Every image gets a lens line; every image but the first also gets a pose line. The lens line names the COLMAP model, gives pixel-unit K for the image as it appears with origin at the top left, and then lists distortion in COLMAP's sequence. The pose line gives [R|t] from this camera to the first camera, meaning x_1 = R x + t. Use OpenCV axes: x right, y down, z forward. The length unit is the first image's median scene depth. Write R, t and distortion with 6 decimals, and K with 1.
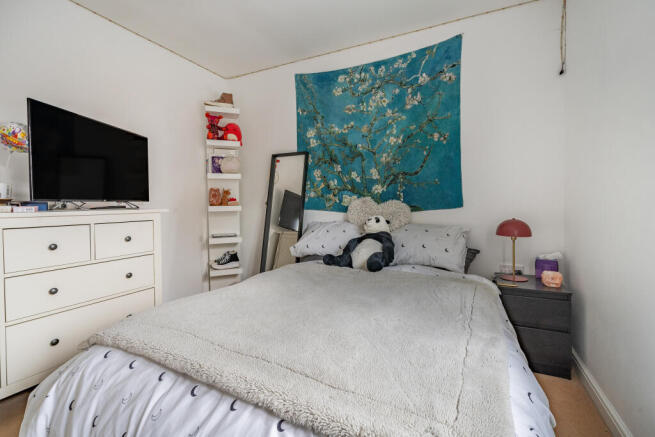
lens RADIAL K [[293.7, 0, 327.8], [0, 293.7, 211.8], [0, 0, 1]] dist [0.000135, -0.000077]
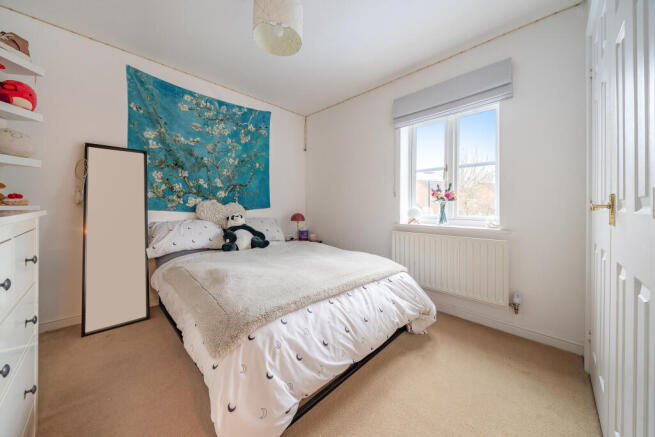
lens RADIAL K [[229.2, 0, 324.4], [0, 229.2, 208.4], [0, 0, 1]] dist [-0.000480, -0.000009]
pose [[0.326606, -0.003441, 0.945154, -0.661057], [0.016701, 0.999858, -0.002130, -0.001966], [-0.945013, 0.016481, 0.326617, 0.200652]]
